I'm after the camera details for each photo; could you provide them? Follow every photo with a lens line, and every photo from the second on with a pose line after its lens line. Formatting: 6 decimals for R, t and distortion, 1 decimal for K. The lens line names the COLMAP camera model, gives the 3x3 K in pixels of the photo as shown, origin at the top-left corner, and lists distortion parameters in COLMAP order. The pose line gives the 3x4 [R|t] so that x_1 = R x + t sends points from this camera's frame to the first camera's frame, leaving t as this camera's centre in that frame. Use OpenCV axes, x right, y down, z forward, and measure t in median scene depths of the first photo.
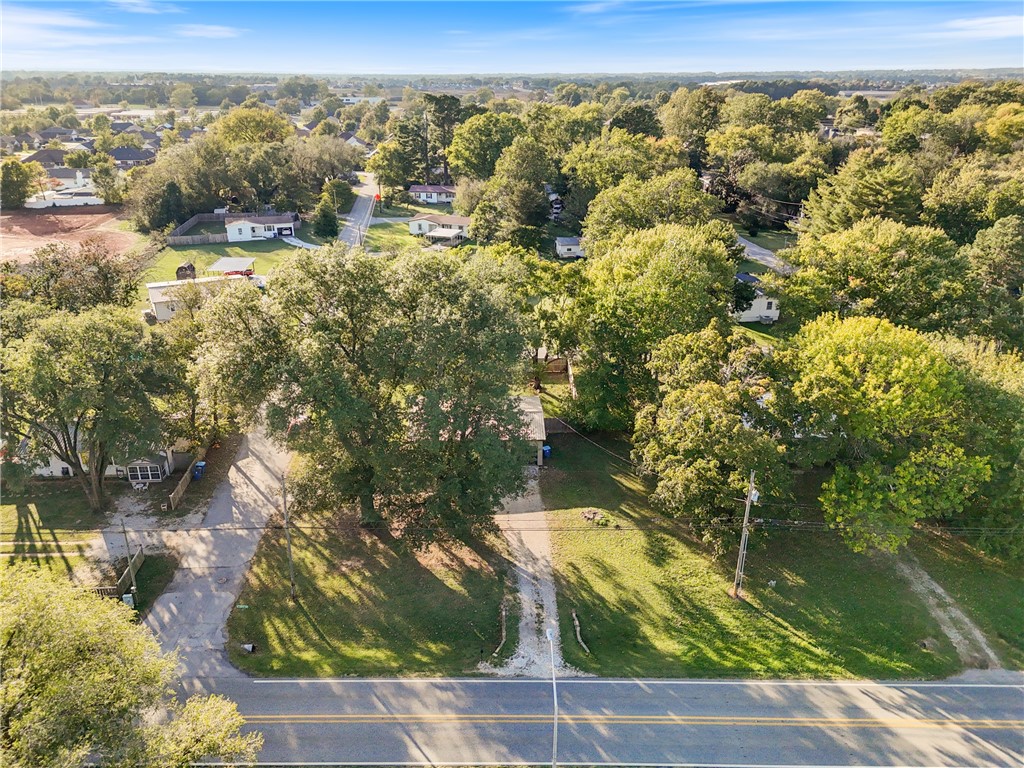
lens RADIAL K [[763.2, 0, 512.0], [0, 763.2, 384.0], [0, 0, 1]] dist [0.011136, -0.003705]
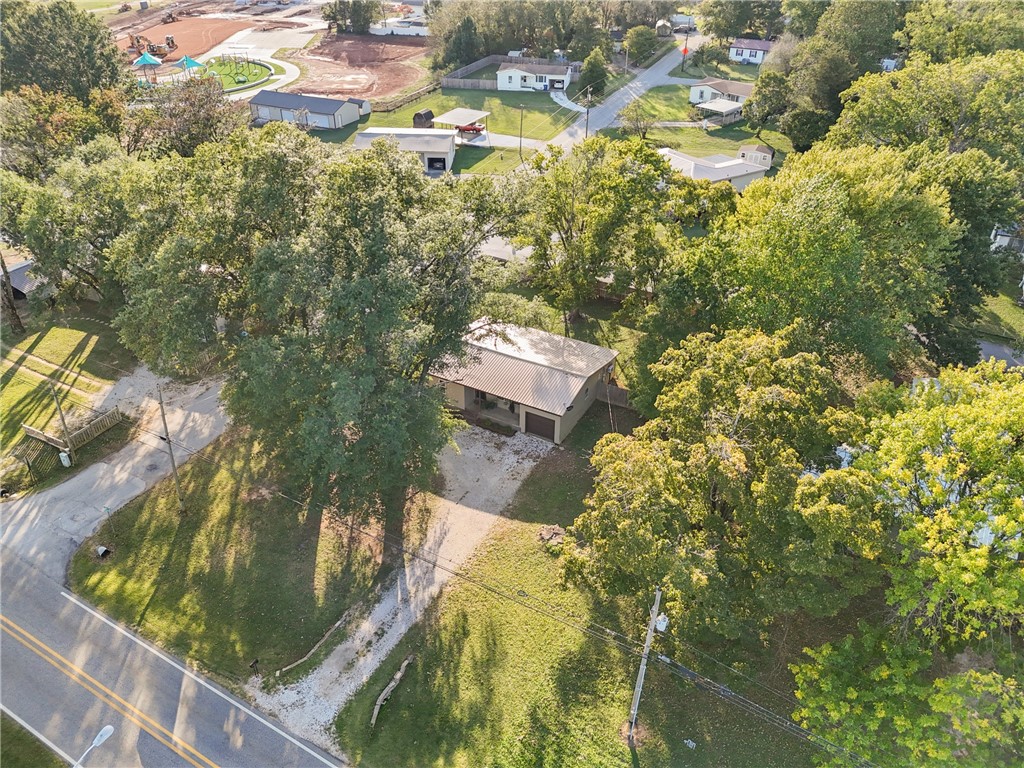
lens RADIAL K [[752.2, 0, 512.0], [0, 752.2, 384.0], [0, 0, 1]] dist [0.033092, -0.006597]
pose [[0.854937, 0.277951, -0.437980, 0.347472], [-0.190782, 0.953631, 0.232787, -0.133301], [0.482374, -0.115459, 0.868323, 0.342003]]
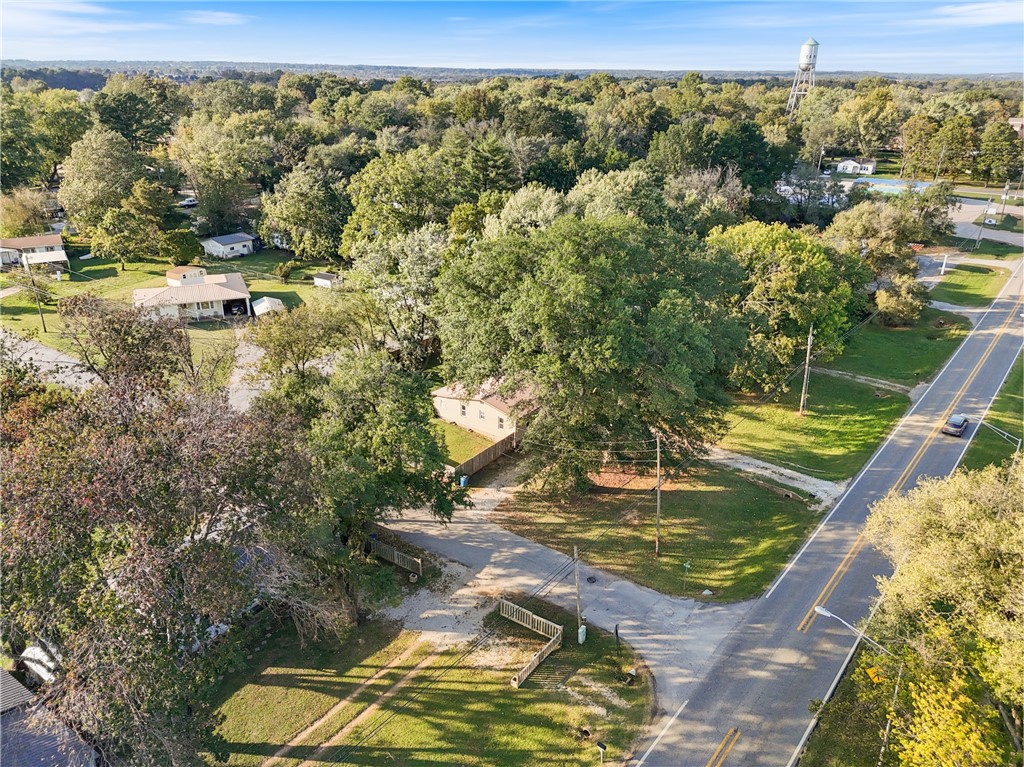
lens RADIAL K [[724.3, 0, 512.0], [0, 724.3, 383.5], [0, 0, 1]] dist [0.021946, -0.003521]
pose [[0.671648, -0.325291, 0.665639, -0.847534], [0.312905, 0.938939, 0.143120, -0.126876], [-0.671550, 0.112155, 0.732422, 0.308431]]
